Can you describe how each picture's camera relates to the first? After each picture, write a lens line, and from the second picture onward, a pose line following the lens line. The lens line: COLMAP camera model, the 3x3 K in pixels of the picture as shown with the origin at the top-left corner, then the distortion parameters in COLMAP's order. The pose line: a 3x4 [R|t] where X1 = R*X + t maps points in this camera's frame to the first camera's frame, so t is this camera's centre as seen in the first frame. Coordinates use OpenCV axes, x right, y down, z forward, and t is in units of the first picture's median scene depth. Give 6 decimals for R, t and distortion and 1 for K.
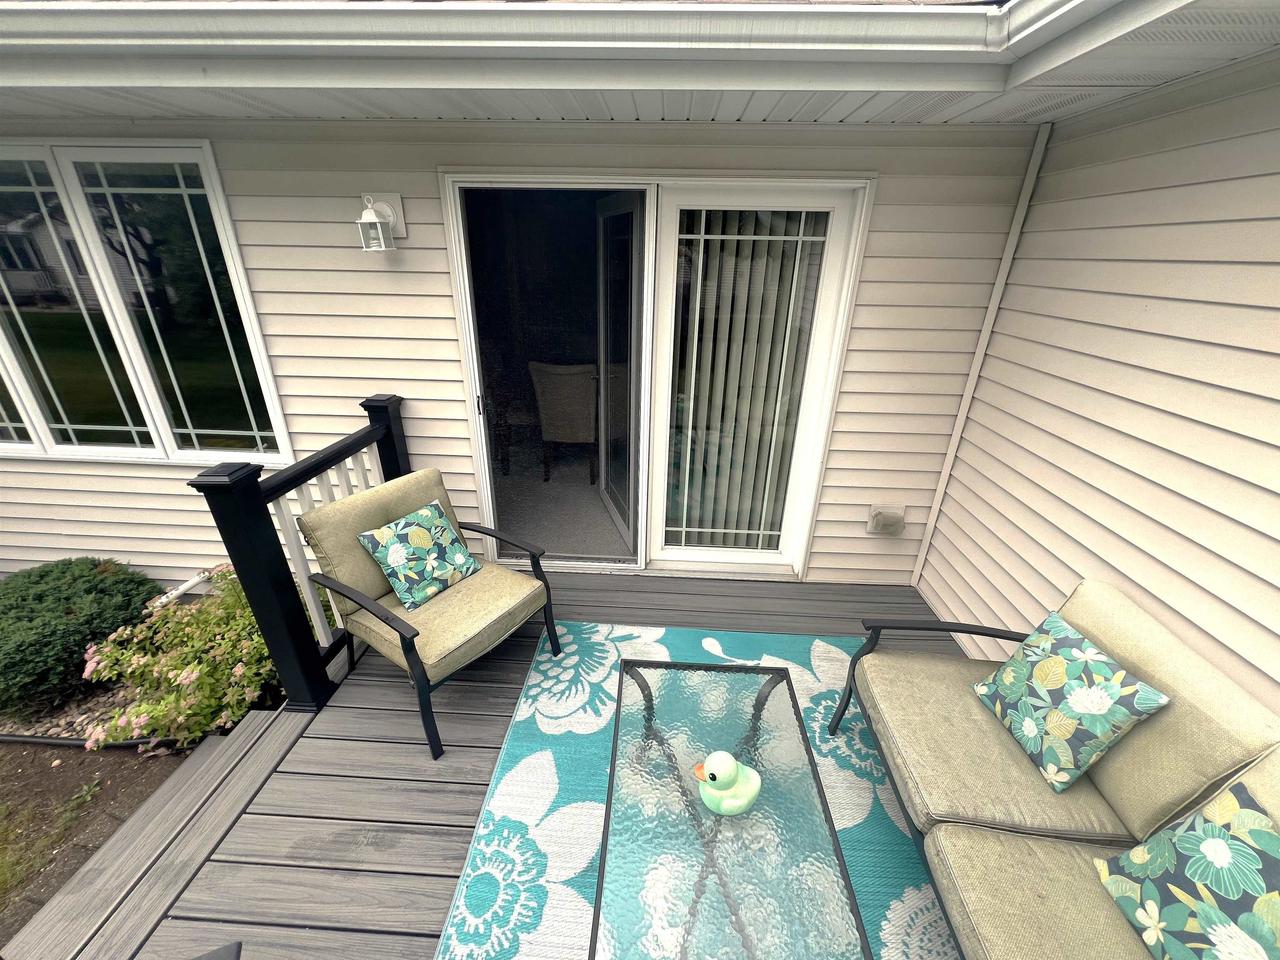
lens RADIAL K [[511.0, 0, 637.0], [0, 511.0, 477.3], [0, 0, 1]] dist [-0.001425, 0.000514]
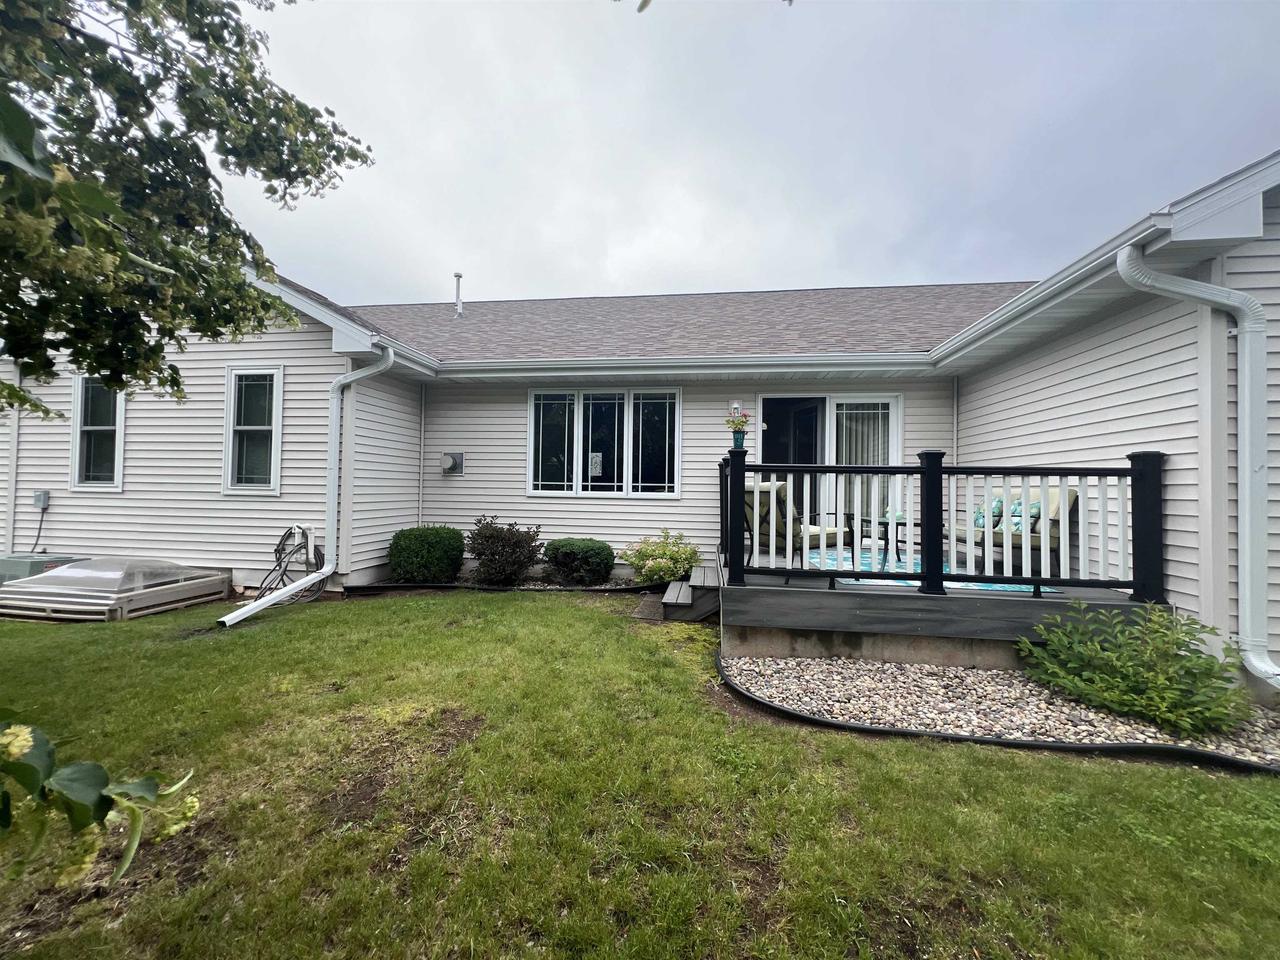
lens RADIAL K [[514.4, 0, 643.5], [0, 514.4, 477.3], [0, 0, 1]] dist [-0.000639, -0.000499]
pose [[0.995329, -0.003279, -0.096483, -0.799444], [-0.038038, 0.905250, -0.423173, 1.255613], [0.088729, 0.424867, 0.900897, -1.720653]]
